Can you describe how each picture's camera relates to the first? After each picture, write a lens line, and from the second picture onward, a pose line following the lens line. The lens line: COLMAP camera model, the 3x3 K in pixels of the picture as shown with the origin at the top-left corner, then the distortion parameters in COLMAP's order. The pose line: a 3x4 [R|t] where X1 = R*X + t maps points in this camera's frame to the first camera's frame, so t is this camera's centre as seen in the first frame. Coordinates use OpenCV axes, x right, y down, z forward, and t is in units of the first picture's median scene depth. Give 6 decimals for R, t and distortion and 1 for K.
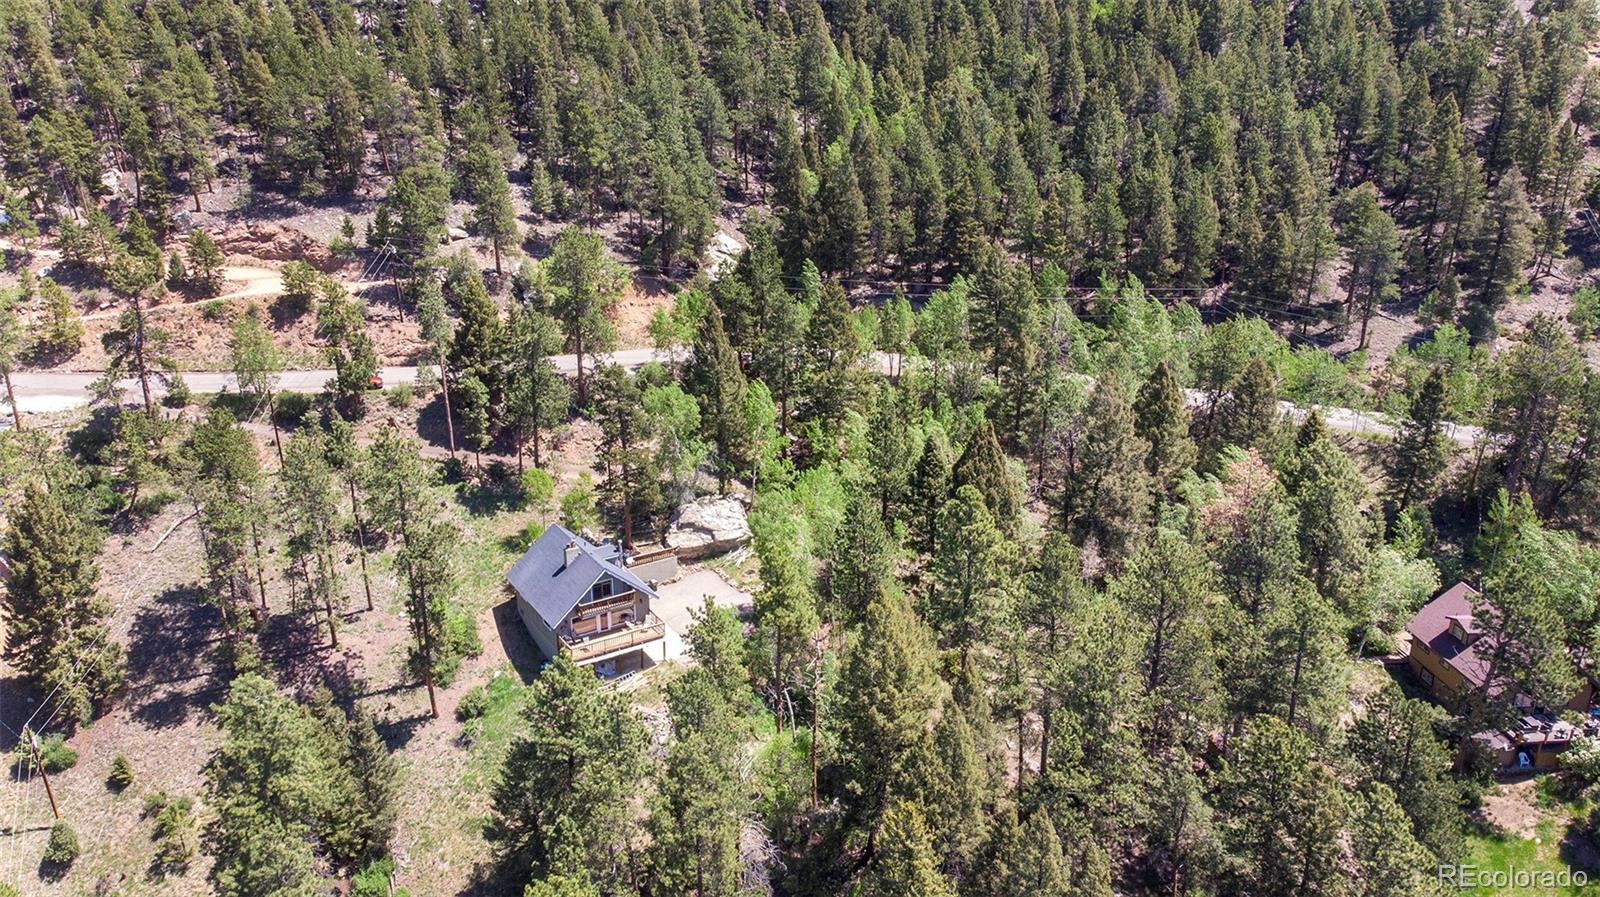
lens RADIAL K [[1171.9, 0, 816.9], [0, 1171.9, 439.1], [0, 0, 1]] dist [0.015430, 0.050490]
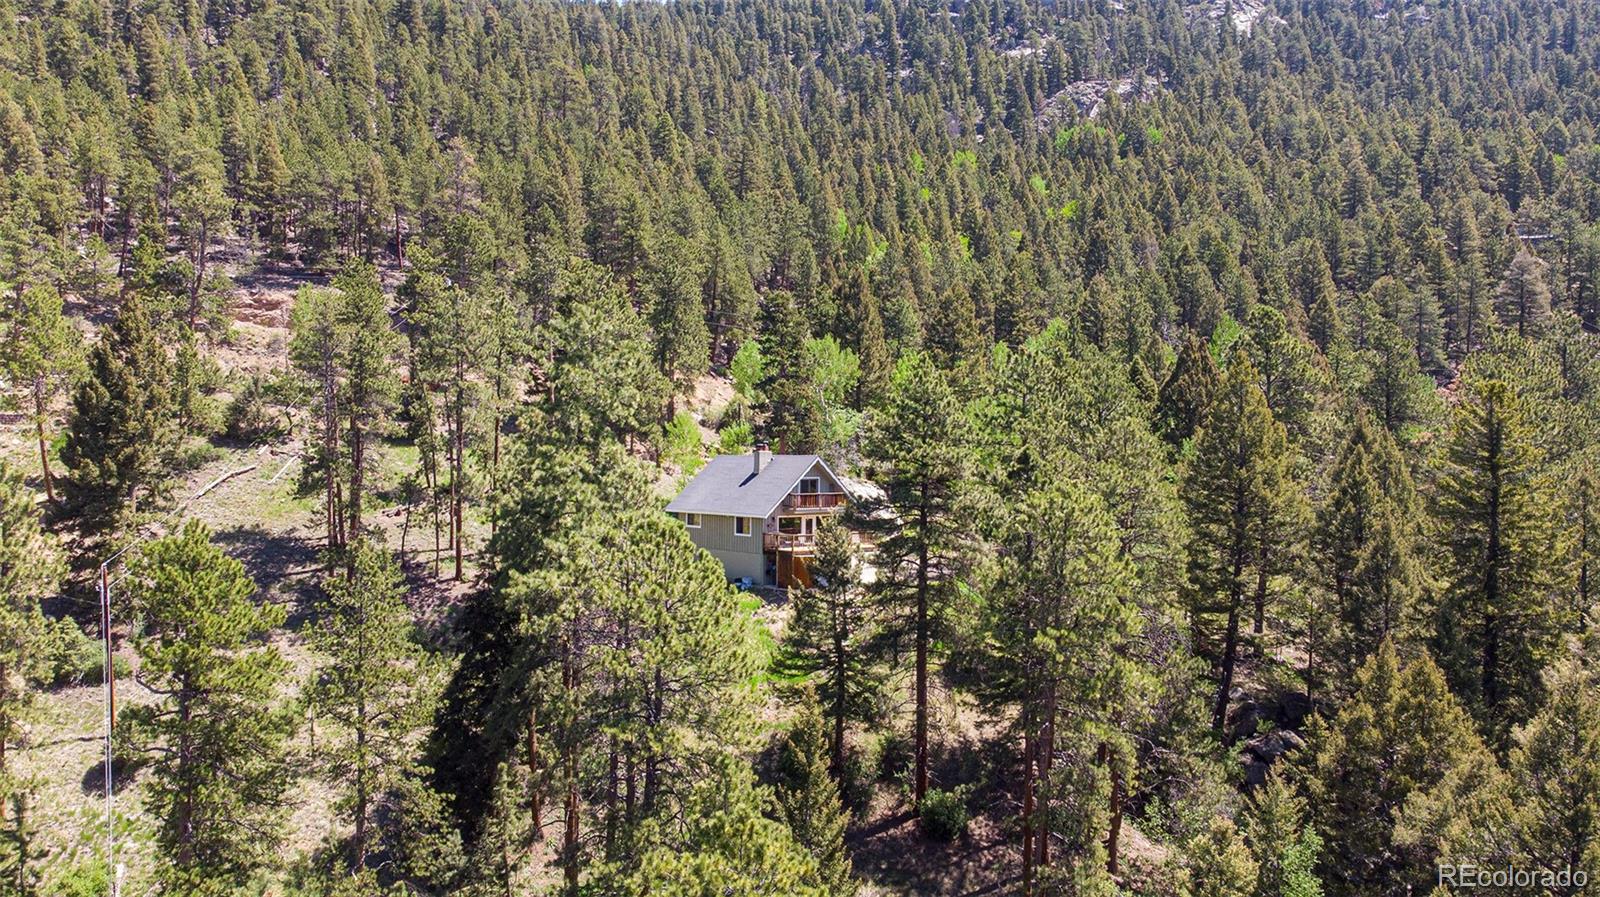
lens RADIAL K [[1171.9, 0, 808.9], [0, 1171.9, 441.7], [0, 0, 1]] dist [0.015430, 0.050490]
pose [[0.986581, 0.012875, 0.162763, -0.227460], [0.044248, 0.938495, -0.342445, 0.271743], [-0.157161, 0.345052, 0.925332, 0.157492]]
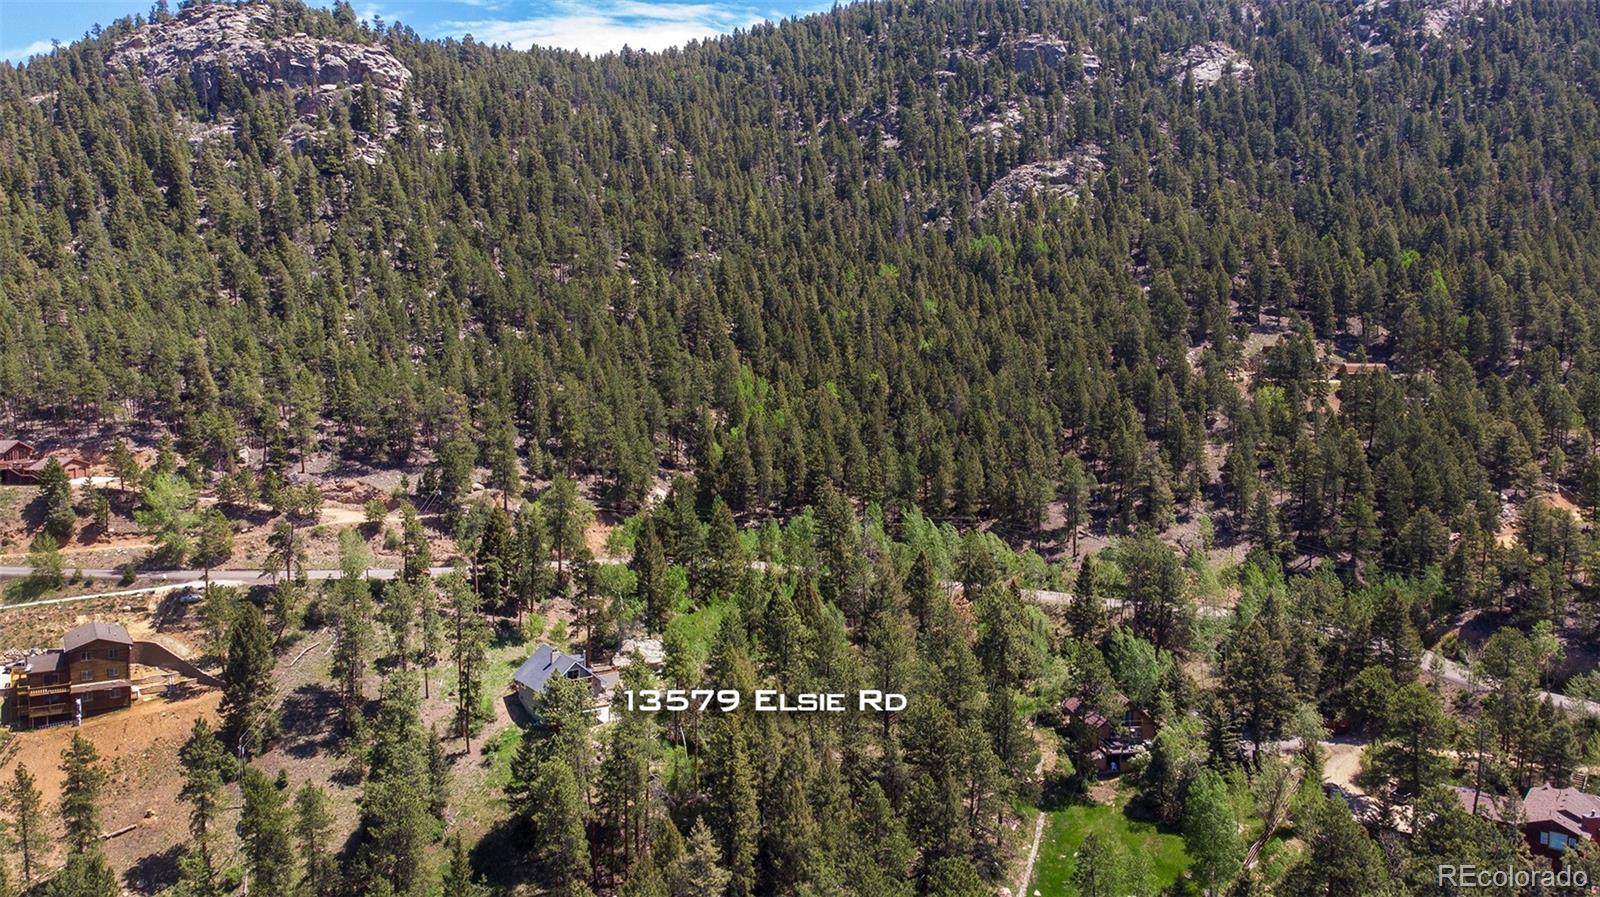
lens RADIAL K [[1171.9, 0, 824.2], [0, 1171.9, 447.4], [0, 0, 1]] dist [0.015430, 0.050490]
pose [[0.998936, 0.000217, 0.046126, 0.068466], [0.011413, 0.967736, -0.251708, 0.170677], [-0.044692, 0.251967, 0.966703, -0.509771]]
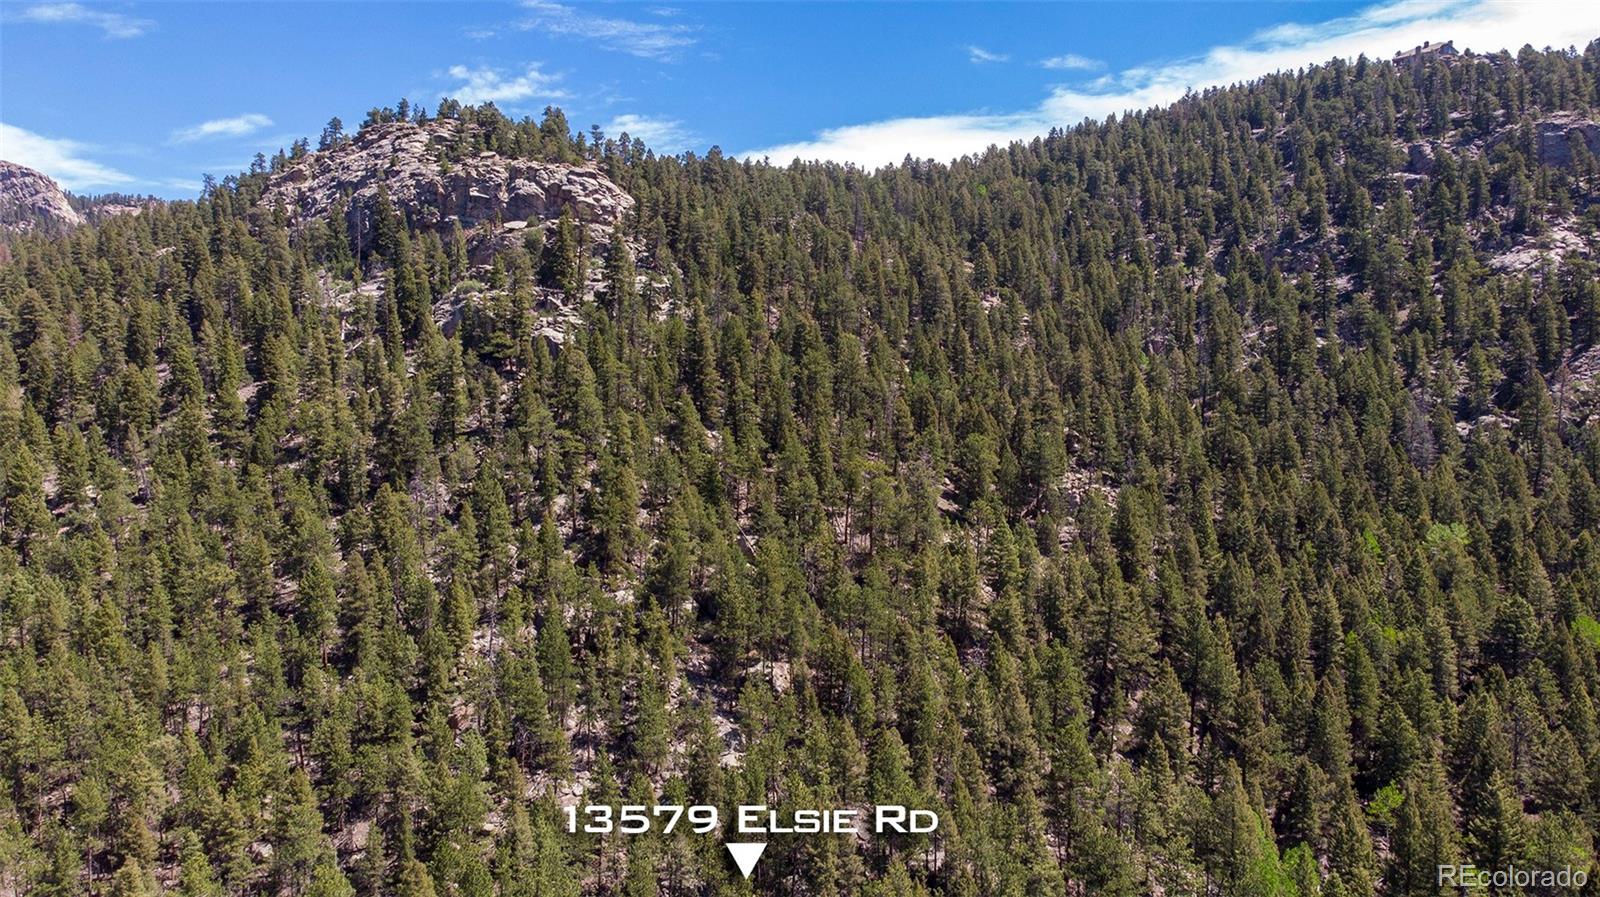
lens RADIAL K [[1171.9, 0, 811.2], [0, 1171.9, 443.3], [0, 0, 1]] dist [0.015430, 0.050490]
pose [[0.987661, 0.019991, -0.155324, -0.174470], [-0.071892, 0.939011, -0.336289, -0.381274], [0.139129, 0.343306, 0.928862, 0.365945]]
